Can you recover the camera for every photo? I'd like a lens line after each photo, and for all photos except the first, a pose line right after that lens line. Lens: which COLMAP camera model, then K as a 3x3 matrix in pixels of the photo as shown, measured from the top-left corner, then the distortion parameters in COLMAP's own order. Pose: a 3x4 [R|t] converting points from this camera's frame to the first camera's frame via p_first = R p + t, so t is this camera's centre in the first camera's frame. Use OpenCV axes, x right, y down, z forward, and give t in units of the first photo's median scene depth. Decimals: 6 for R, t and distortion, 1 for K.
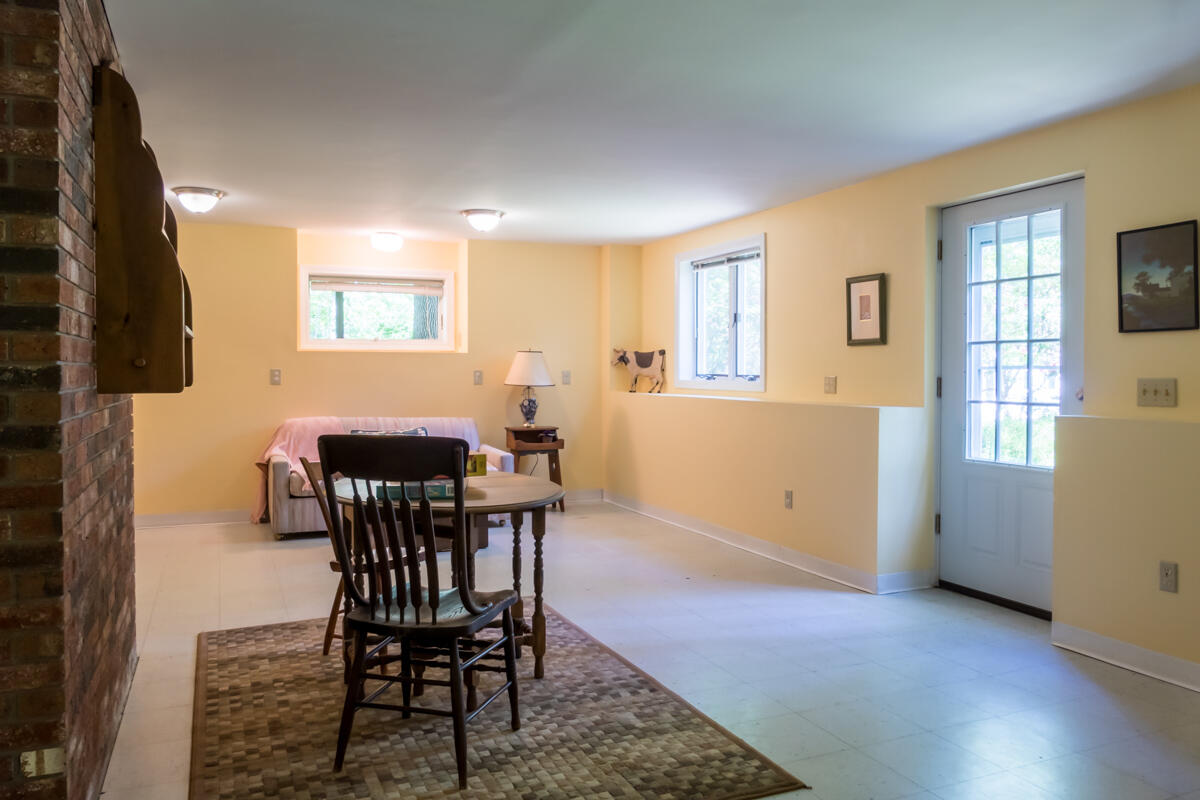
lens RADIAL K [[873.1, 0, 602.4], [0, 873.1, 397.4], [0, 0, 1]] dist [-0.023362, 0.000992]
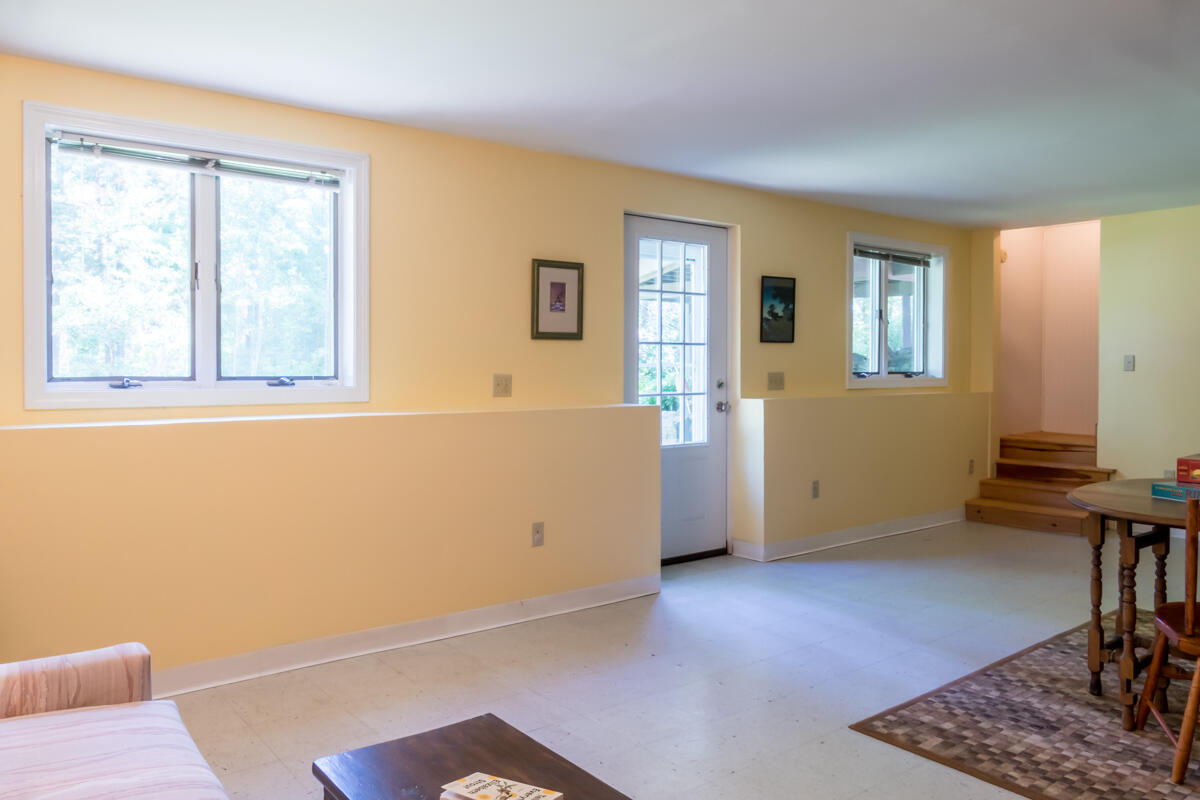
lens RADIAL K [[873.1, 0, 603.3], [0, 873.1, 395.0], [0, 0, 1]] dist [-0.023362, 0.000992]
pose [[-0.256531, -0.029553, 0.966084, -0.530876], [0.031905, 0.998729, 0.039024, -0.033473], [-0.966009, 0.040834, -0.255262, 1.094492]]
